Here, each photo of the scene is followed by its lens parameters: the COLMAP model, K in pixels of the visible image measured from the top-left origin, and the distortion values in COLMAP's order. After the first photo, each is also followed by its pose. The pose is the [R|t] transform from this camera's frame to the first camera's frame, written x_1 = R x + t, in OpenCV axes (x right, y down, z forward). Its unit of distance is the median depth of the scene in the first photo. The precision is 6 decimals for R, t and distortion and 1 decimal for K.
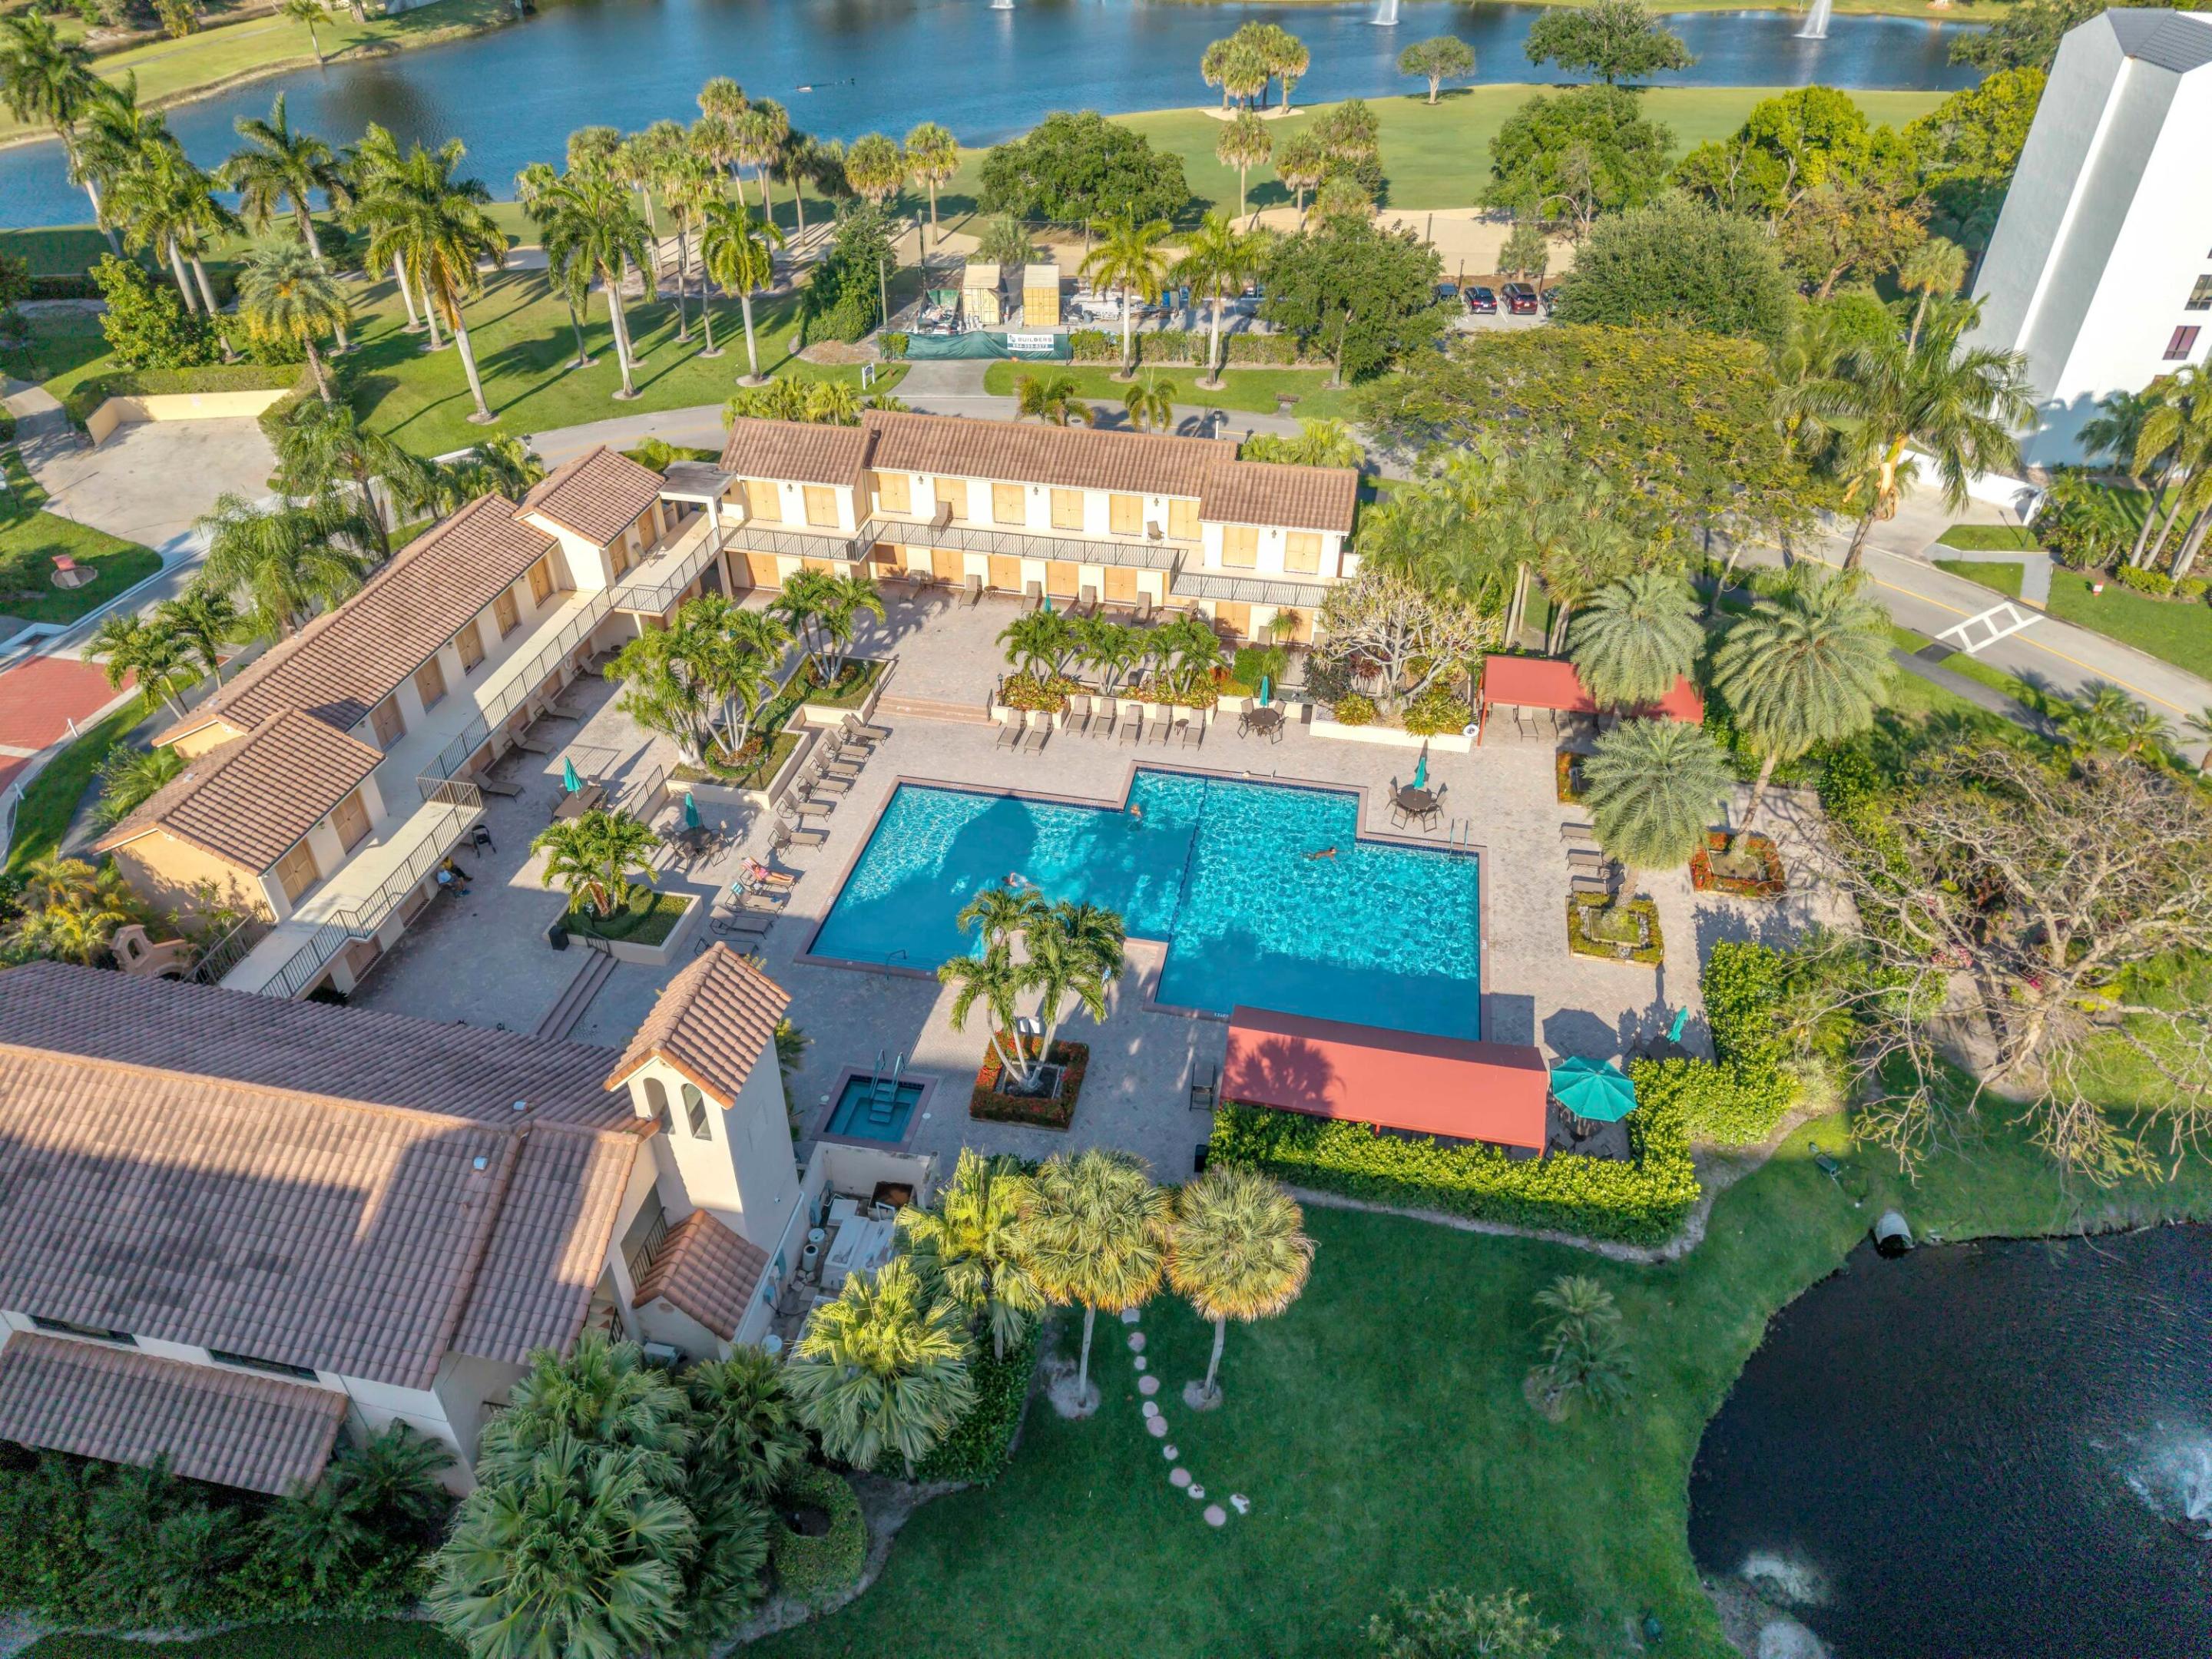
lens RADIAL K [[1507.2, 0, 1106.0], [0, 1507.2, 829.5], [0, 0, 1]] dist [0.003492, 0.010569]
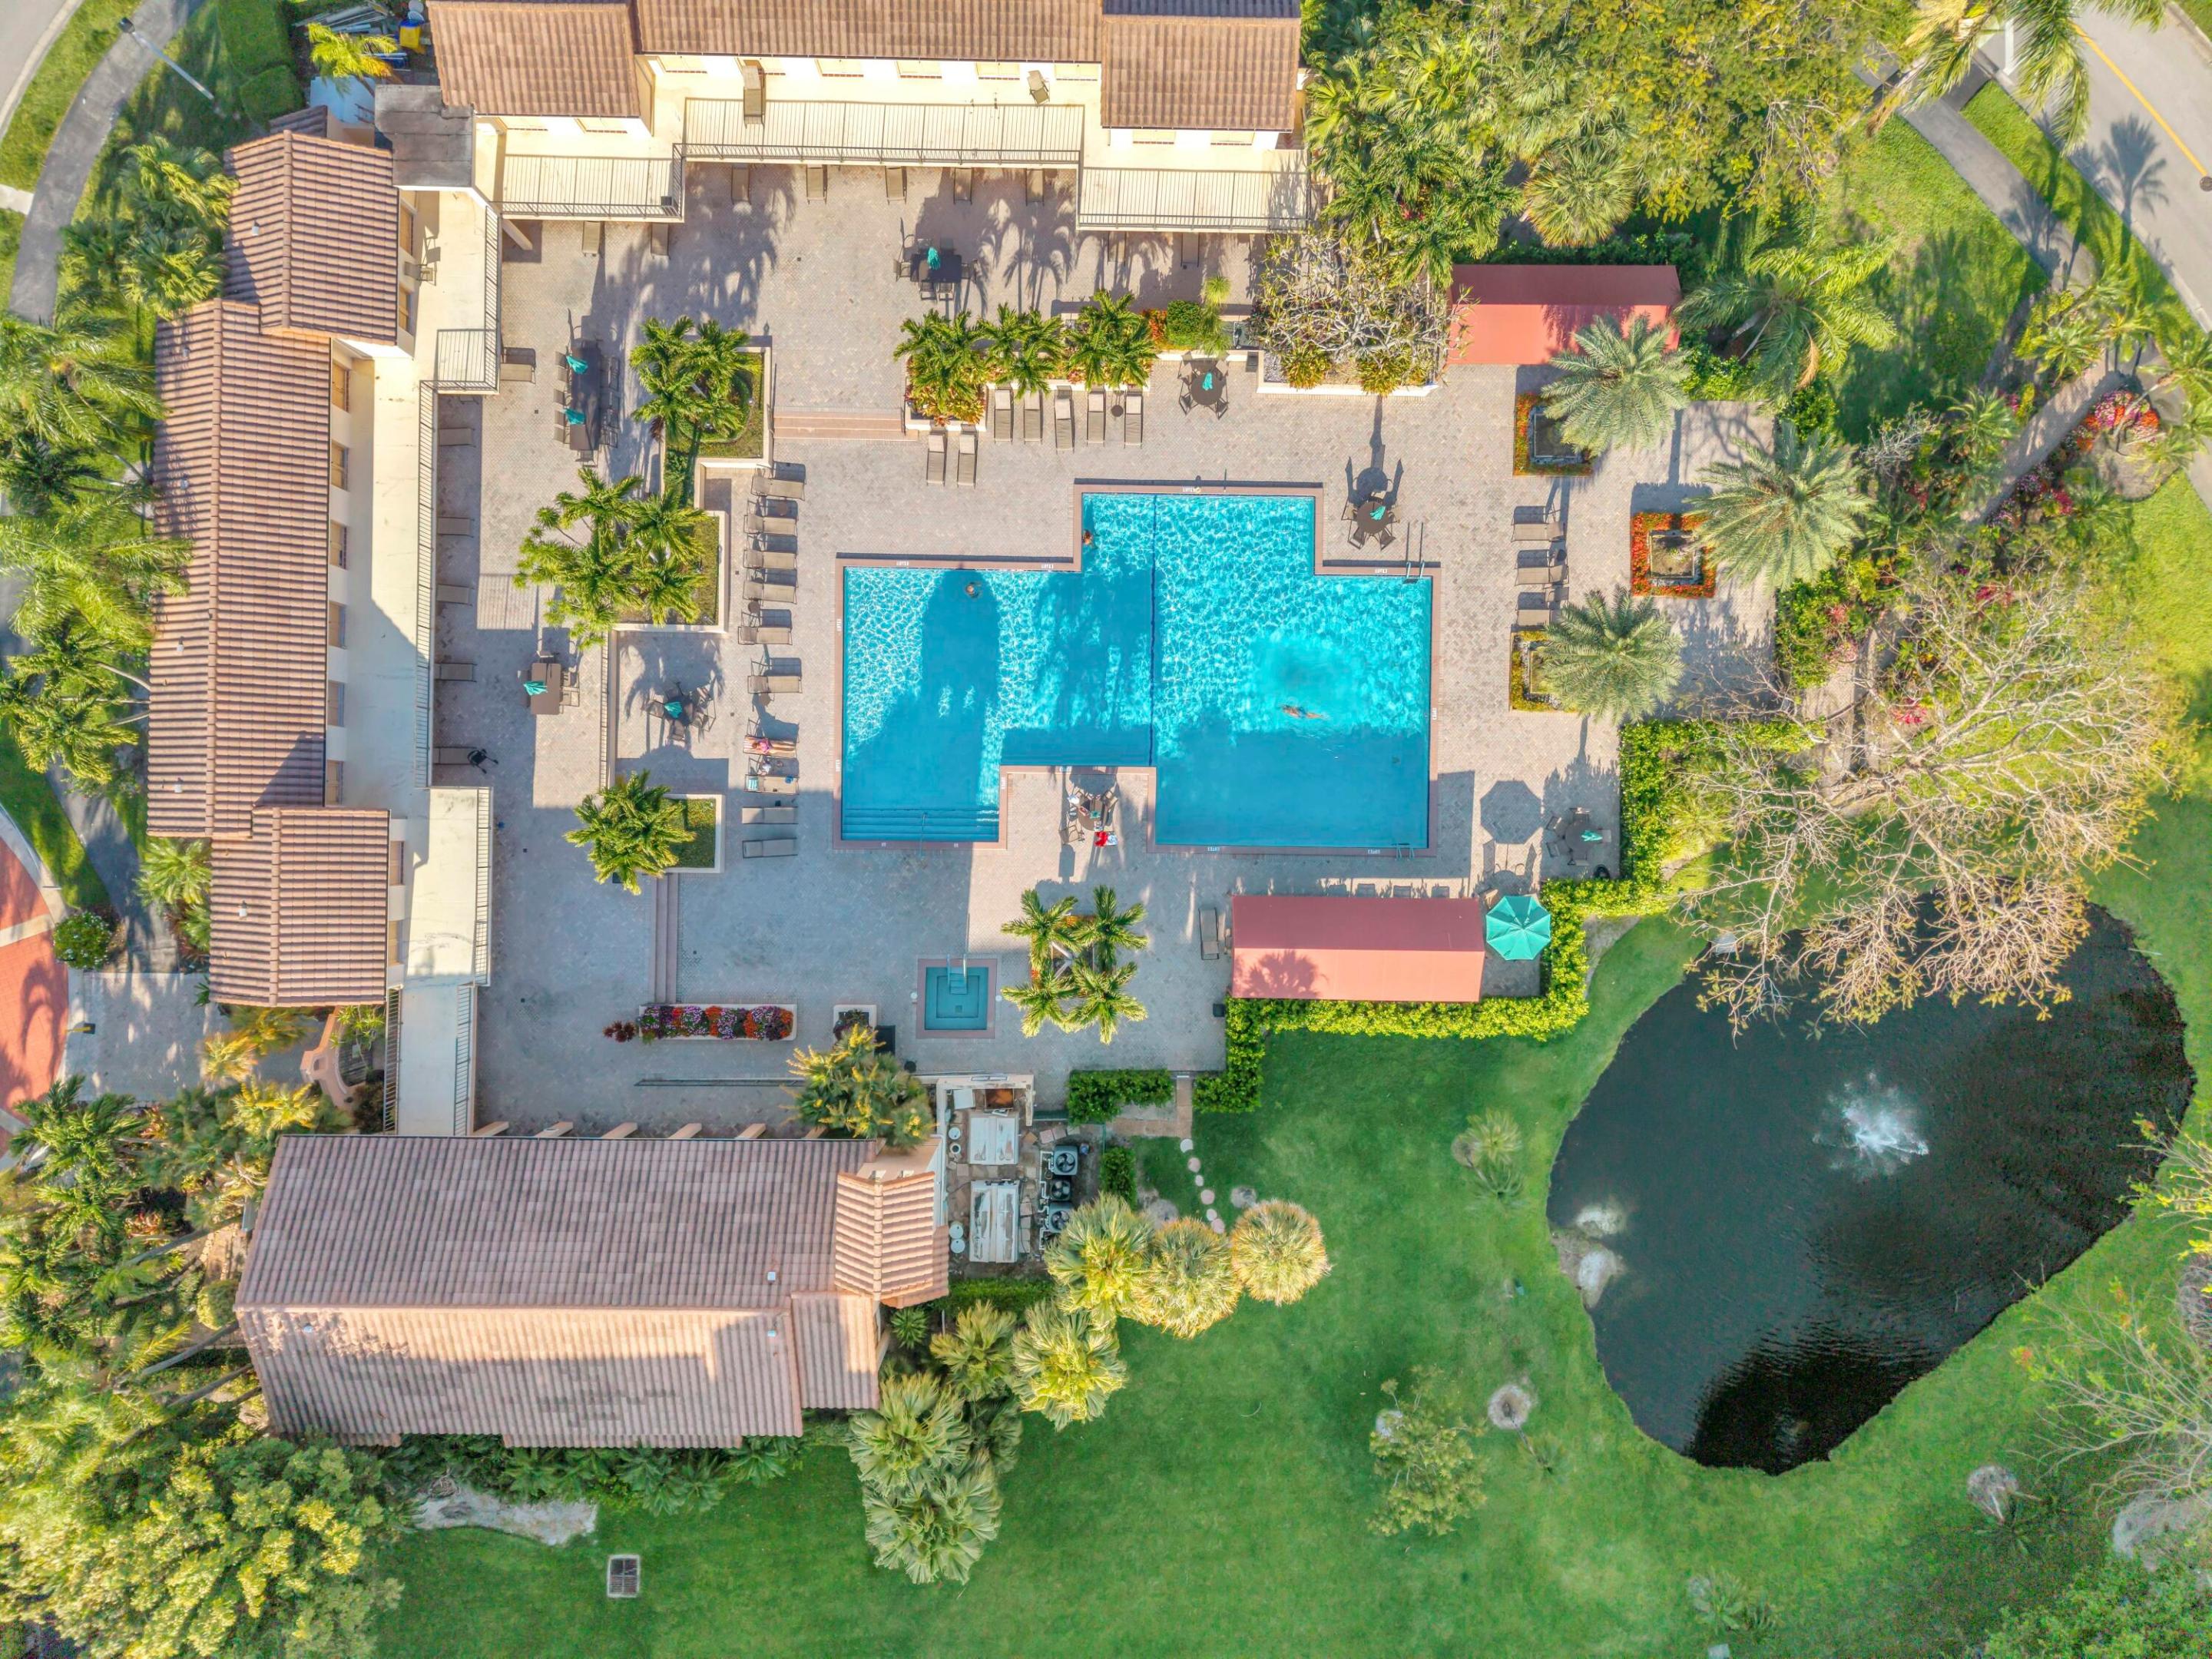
lens RADIAL K [[1526.9, 0, 1106.0], [0, 1526.9, 829.5], [0, 0, 1]] dist [0.022359, -0.005458]
pose [[0.983576, -0.180366, 0.006820, -0.009002], [0.100467, 0.578478, 0.809487, -0.682039], [-0.149949, -0.795507, 0.587098, 0.256366]]
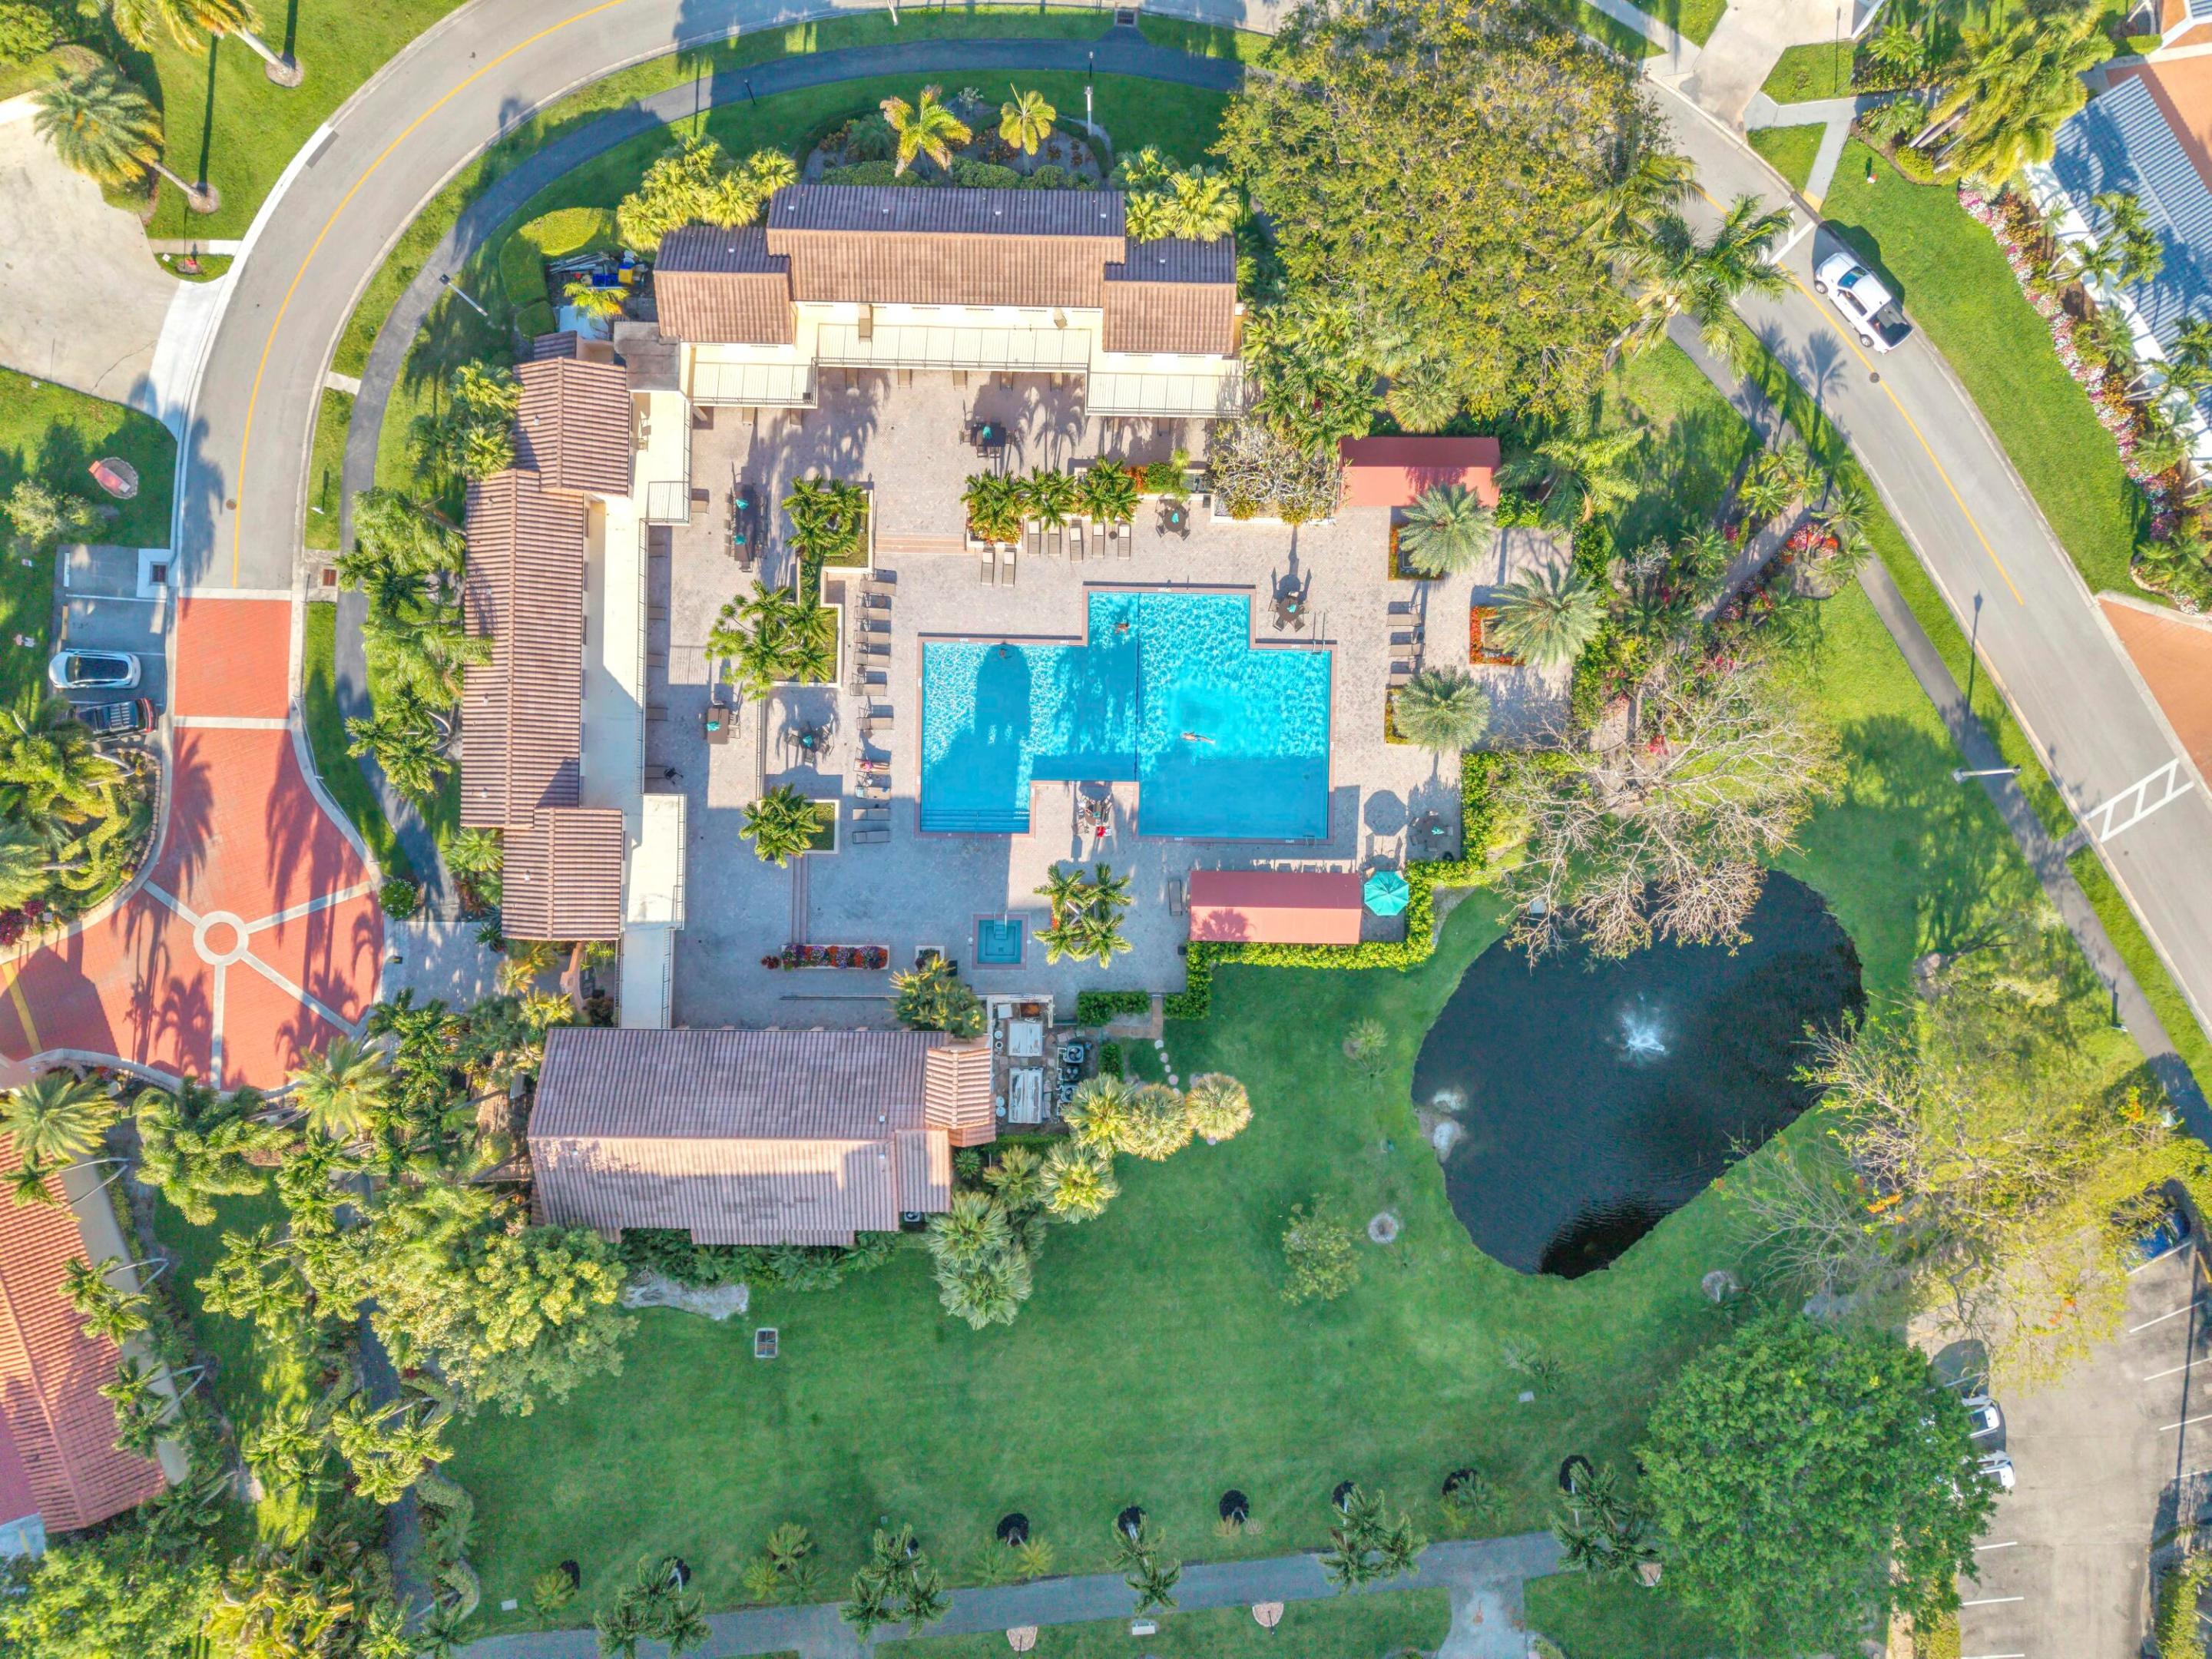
lens RADIAL K [[1526.9, 0, 1106.0], [0, 1526.9, 829.5], [0, 0, 1]] dist [0.022359, -0.005458]
pose [[0.984317, -0.176224, 0.008109, -0.012610], [0.096855, 0.578270, 0.810076, -1.018031], [-0.147444, -0.796586, 0.586269, 0.009158]]
